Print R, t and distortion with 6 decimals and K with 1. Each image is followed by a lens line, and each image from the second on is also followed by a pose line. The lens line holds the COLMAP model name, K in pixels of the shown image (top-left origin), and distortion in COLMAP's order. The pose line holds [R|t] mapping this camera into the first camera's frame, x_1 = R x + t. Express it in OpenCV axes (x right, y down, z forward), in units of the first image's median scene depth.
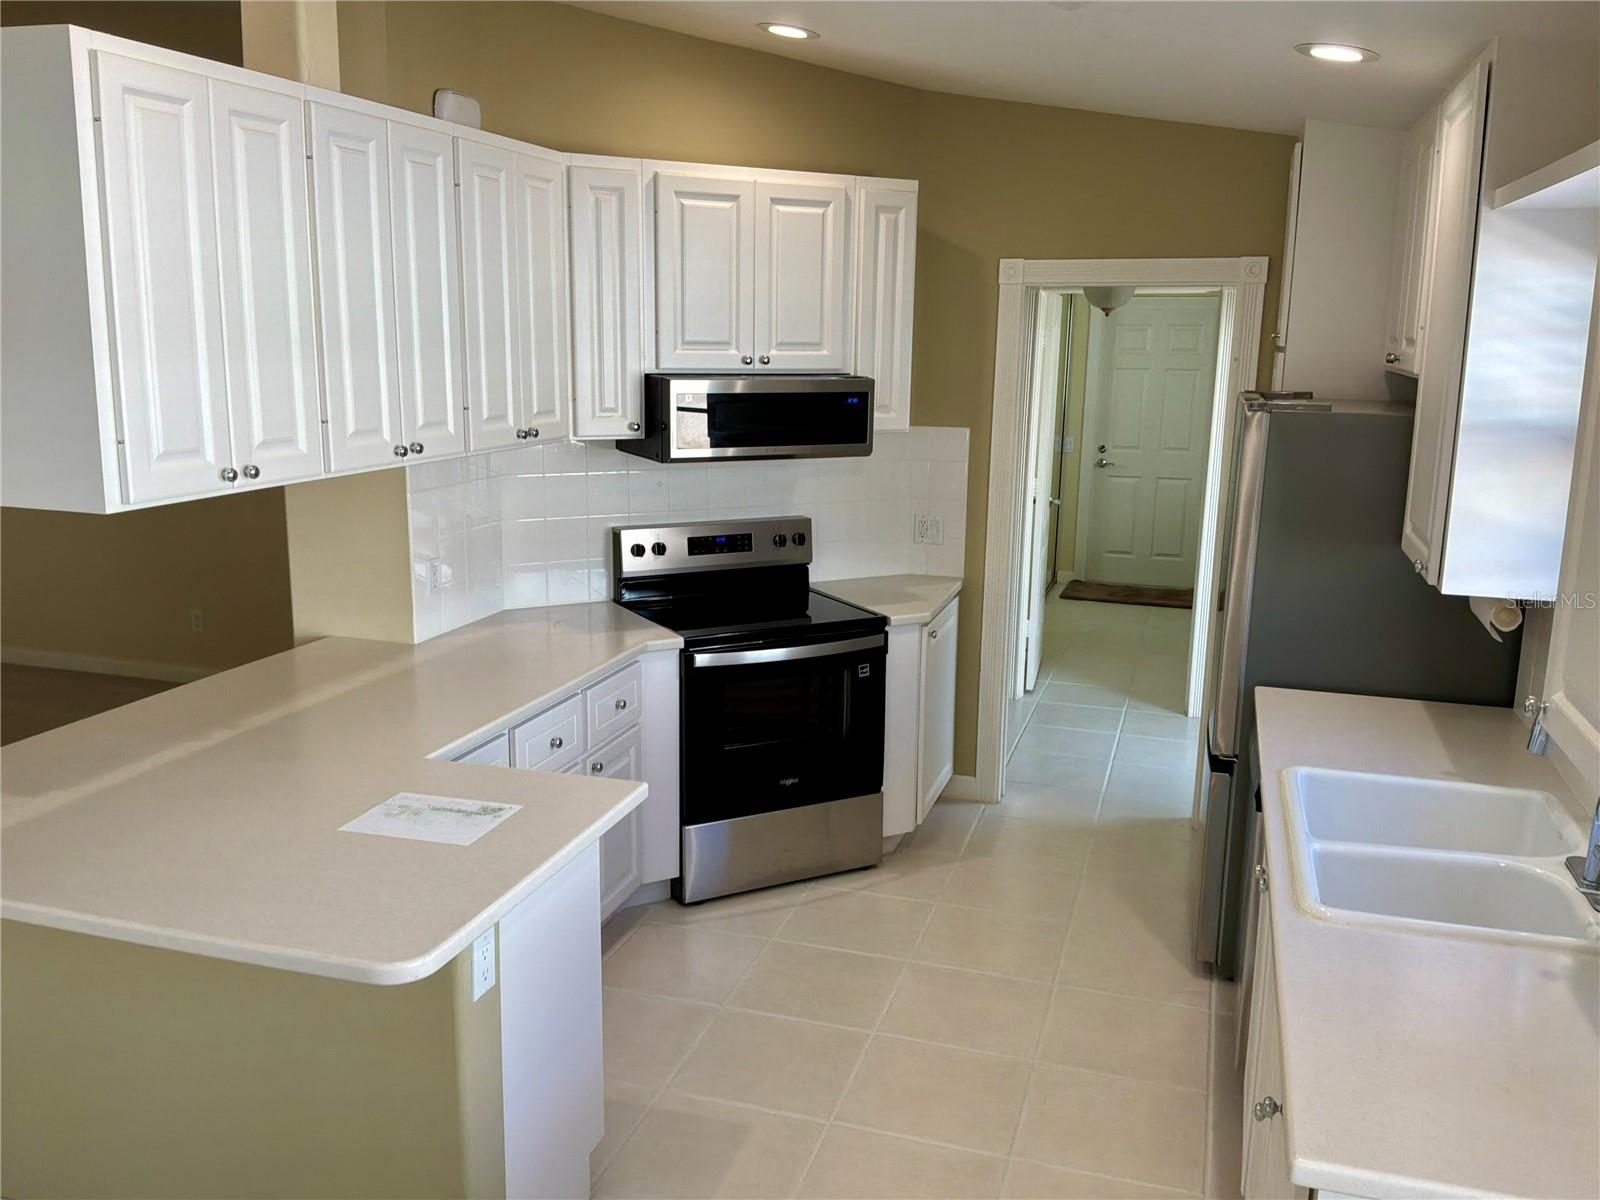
lens RADIAL K [[1323.2, 0, 800.0], [0, 1323.2, 600.0], [0, 0, 1]] dist [0.128149, -0.239739]
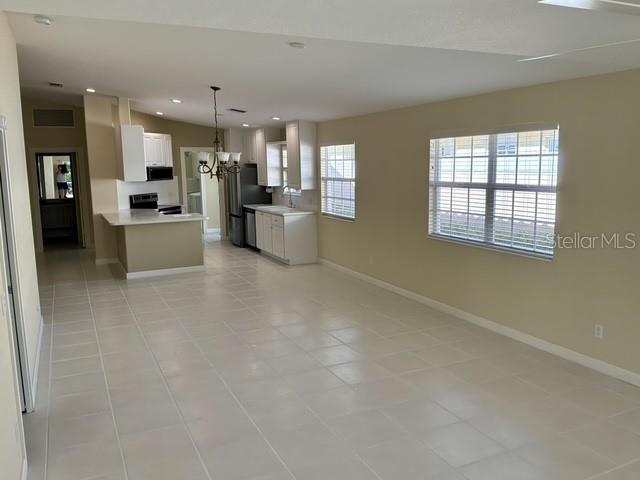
lens RADIAL K [[529.3, 0, 320.0], [0, 529.3, 240.0], [0, 0, 1]] dist [0.128149, -0.239739]
pose [[0.731031, -0.124265, 0.670934, -1.121240], [0.162997, 0.986613, 0.005136, 0.256962], [-0.662590, 0.105606, 0.741499, -1.209730]]
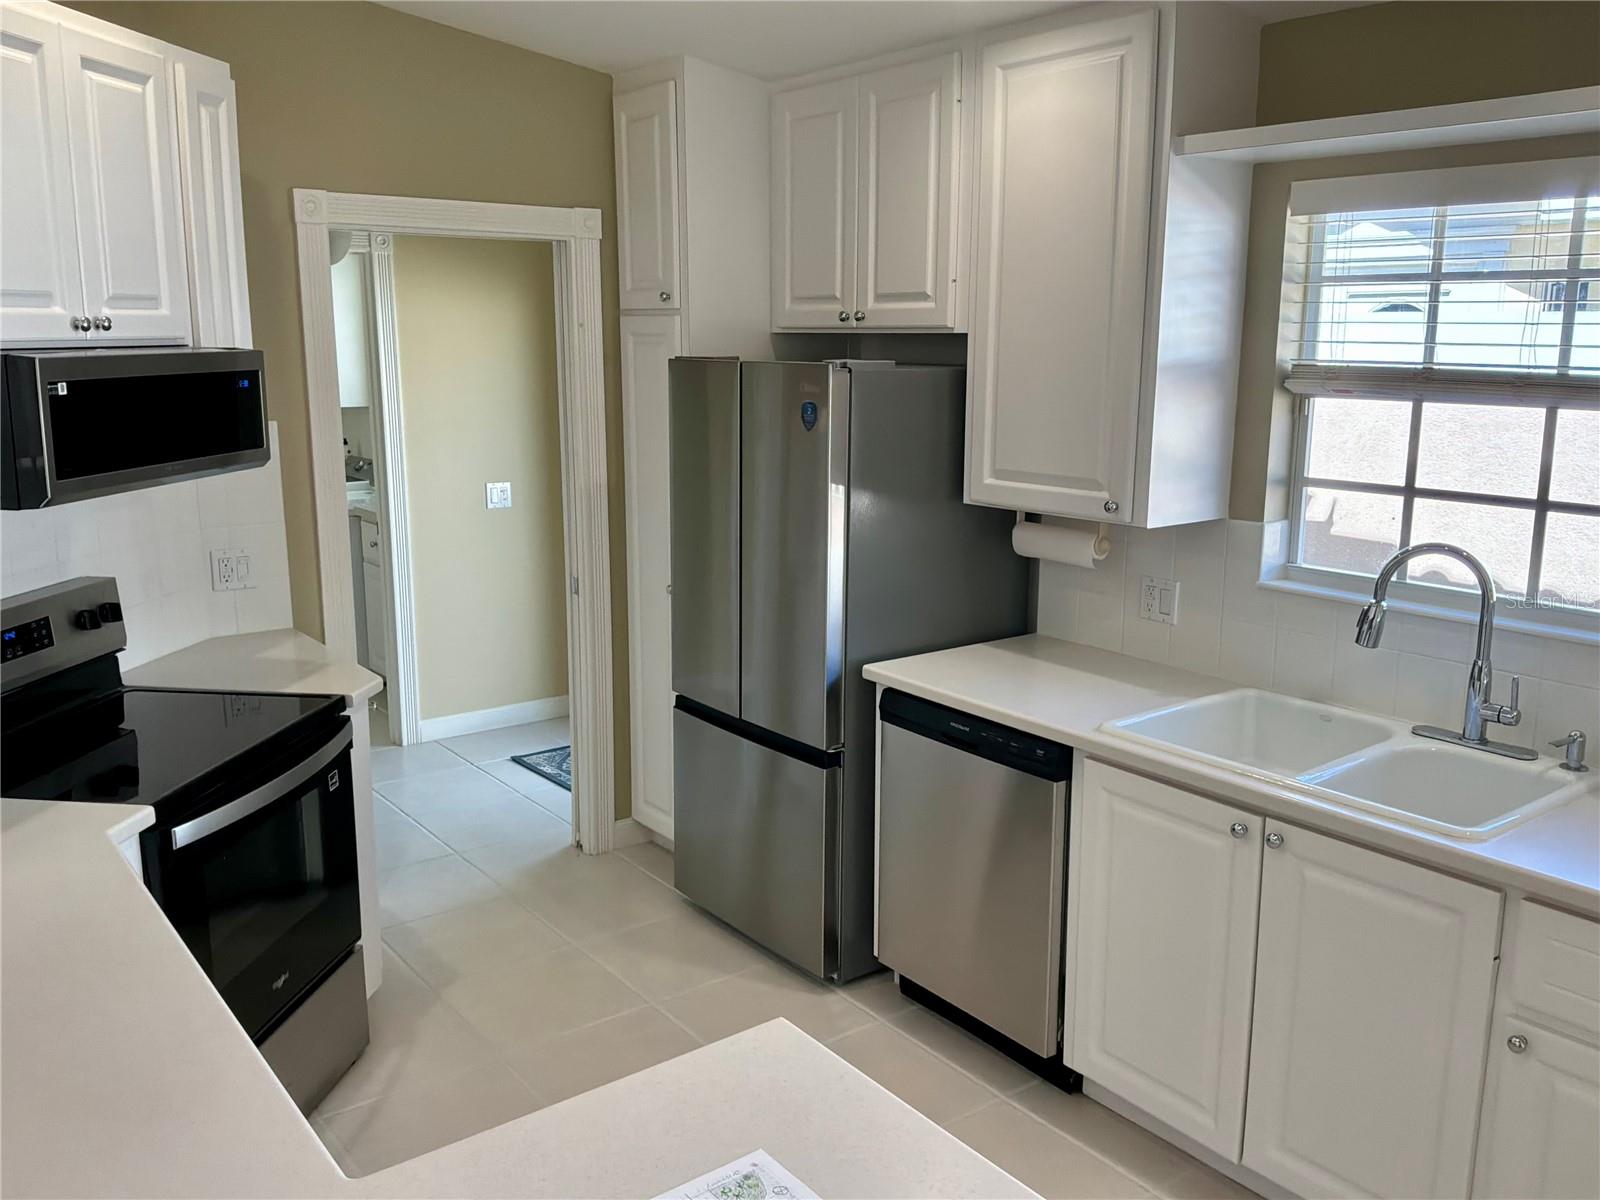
lens RADIAL K [[1338.4, 0, 800.0], [0, 1338.4, 600.0], [0, 0, 1]] dist [0.035820, -0.102992]
pose [[0.576858, -0.171142, 0.798715, -0.344300], [0.166465, 0.981916, 0.090170, -0.059316], [-0.799703, 0.080943, 0.594915, 0.392395]]
